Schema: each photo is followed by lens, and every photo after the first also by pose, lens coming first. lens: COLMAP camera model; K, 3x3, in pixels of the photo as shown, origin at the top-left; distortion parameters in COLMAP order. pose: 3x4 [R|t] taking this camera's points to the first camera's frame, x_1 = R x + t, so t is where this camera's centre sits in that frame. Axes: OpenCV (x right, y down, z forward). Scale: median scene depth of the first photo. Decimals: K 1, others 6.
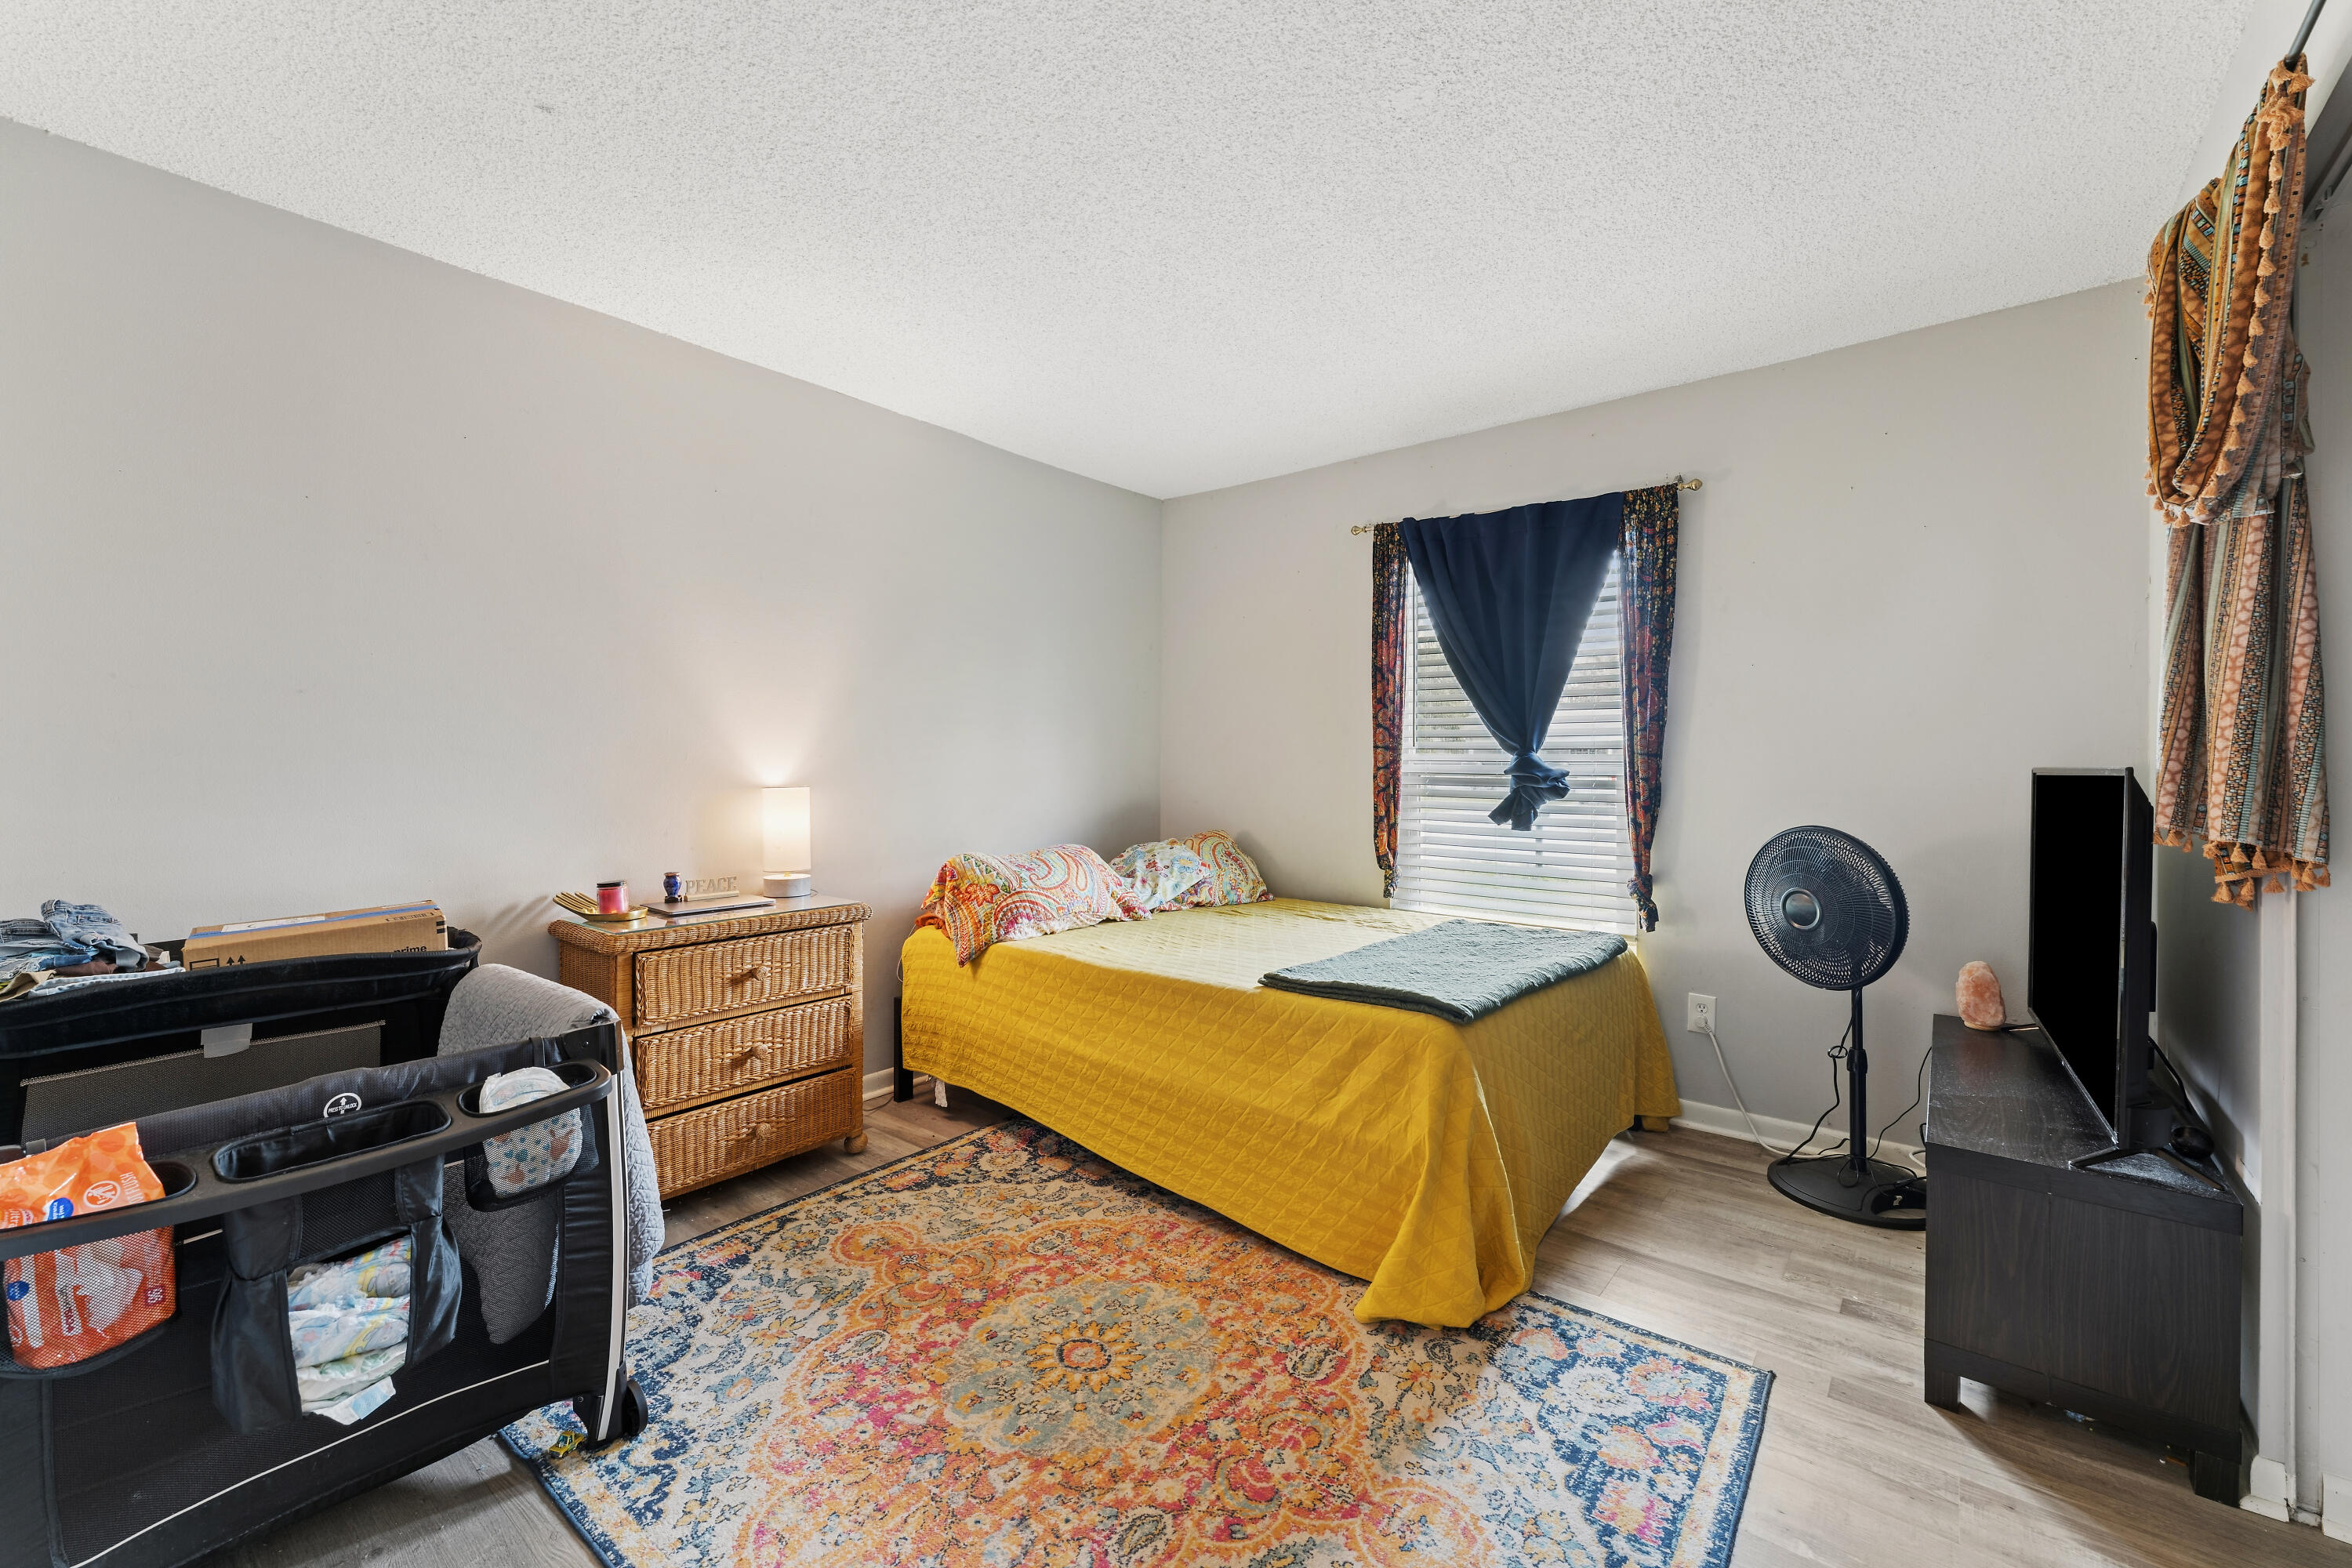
lens RADIAL K [[949.8, 0, 1175.2], [0, 949.8, 769.8], [0, 0, 1]] dist [0.000837, -0.000547]
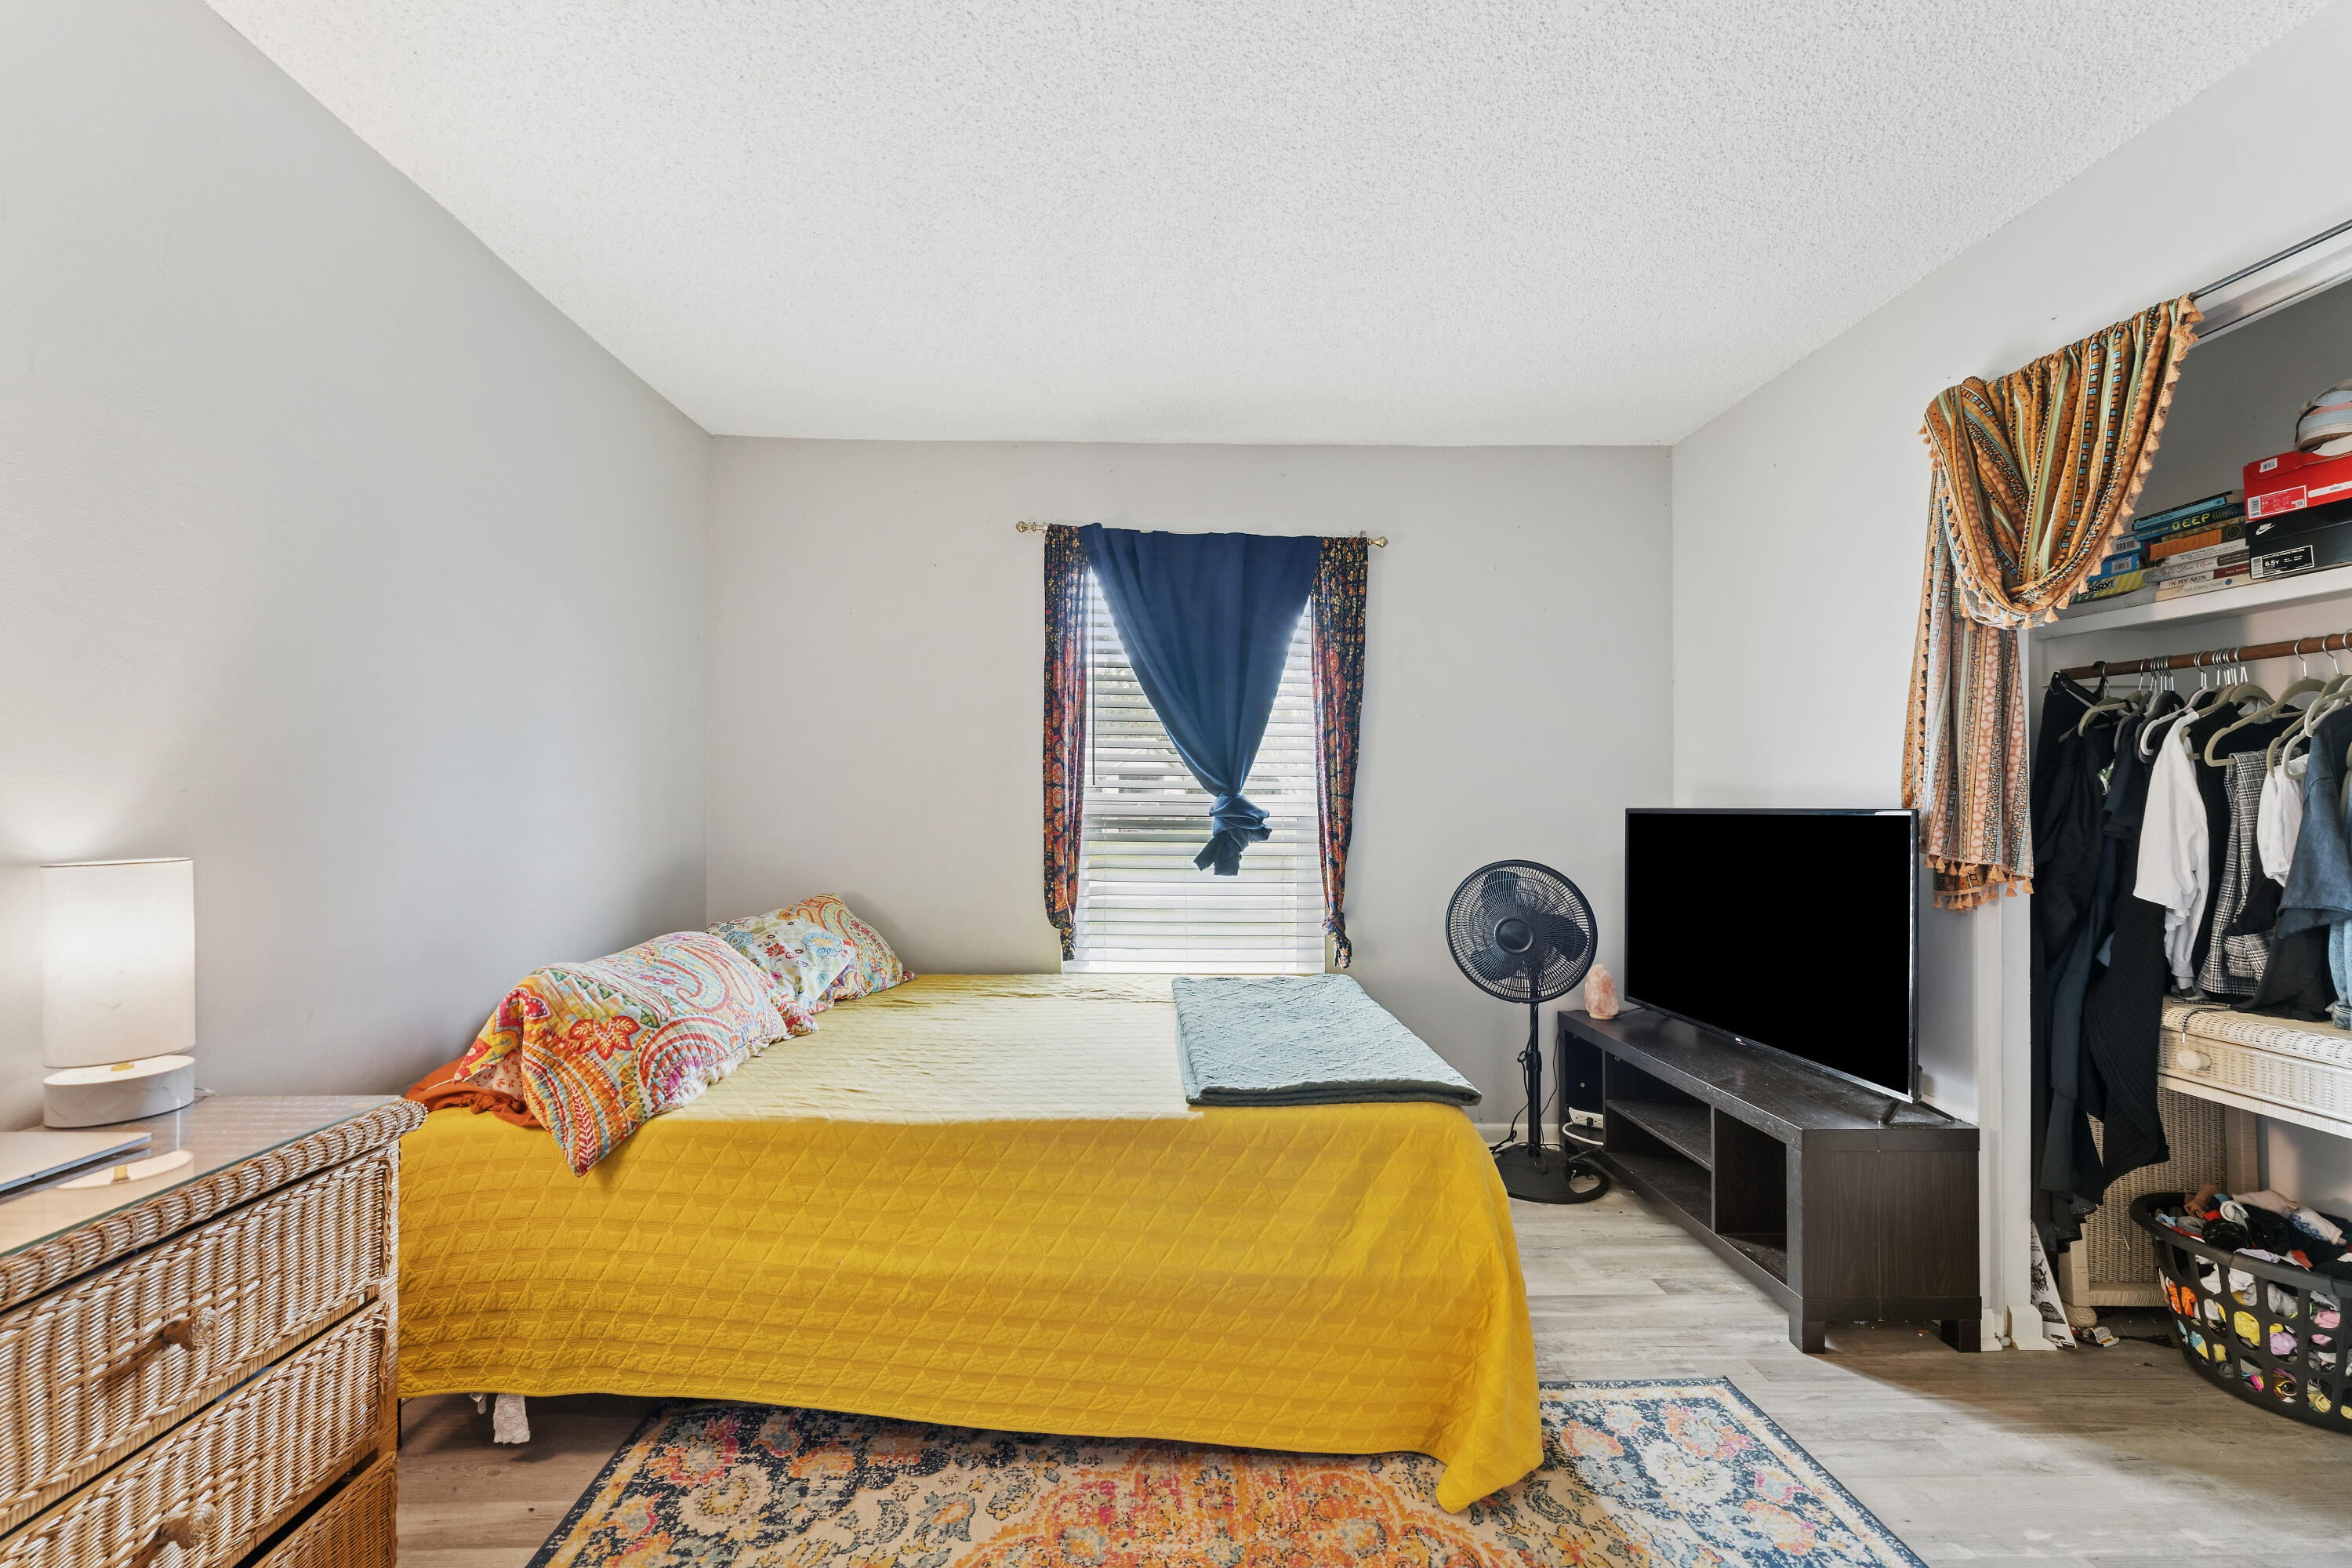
lens RADIAL K [[949.8, 0, 1179.2], [0, 949.8, 796.2], [0, 0, 1]] dist [0.000837, -0.000547]
pose [[0.758176, 0.003724, 0.652040, -0.350020], [0.003976, 0.999939, -0.010334, -0.006360], [-0.652038, 0.010427, 0.758115, 0.382095]]
